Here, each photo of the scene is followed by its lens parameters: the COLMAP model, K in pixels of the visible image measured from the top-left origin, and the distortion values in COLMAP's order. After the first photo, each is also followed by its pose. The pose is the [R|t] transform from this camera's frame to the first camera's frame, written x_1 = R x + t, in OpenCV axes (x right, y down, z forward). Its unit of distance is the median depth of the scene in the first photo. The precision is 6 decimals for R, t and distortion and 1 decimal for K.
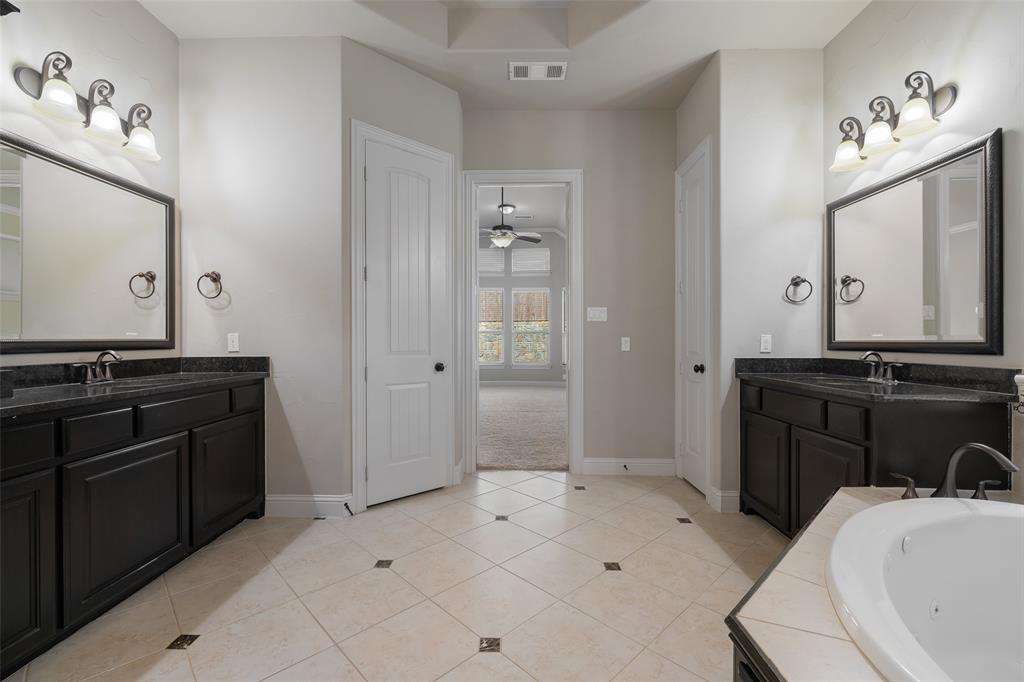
lens RADIAL K [[440.4, 0, 512.8], [0, 440.4, 342.8], [0, 0, 1]] dist [-0.001377, 0.000071]
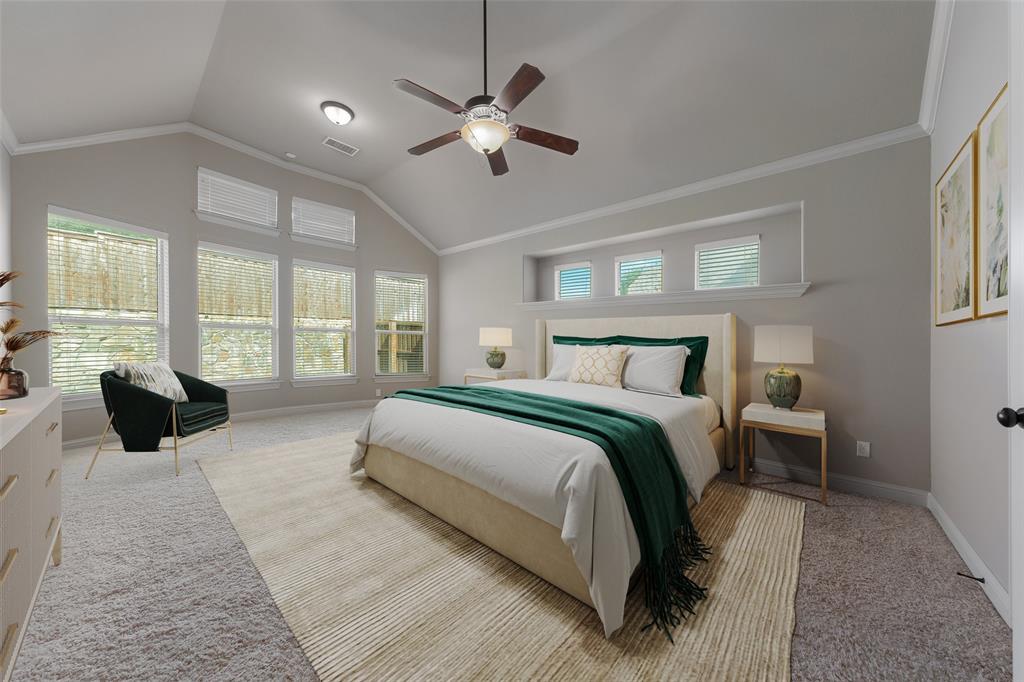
lens RADIAL K [[349.6, 0, 512.5], [0, 349.6, 342.8], [0, 0, 1]] dist [-0.000258, -0.000356]
pose [[0.657633, 0.015382, 0.753181, -0.182350], [-0.013367, 0.999872, -0.008749, -0.006473], [-0.753220, -0.004314, 0.657755, 0.486624]]
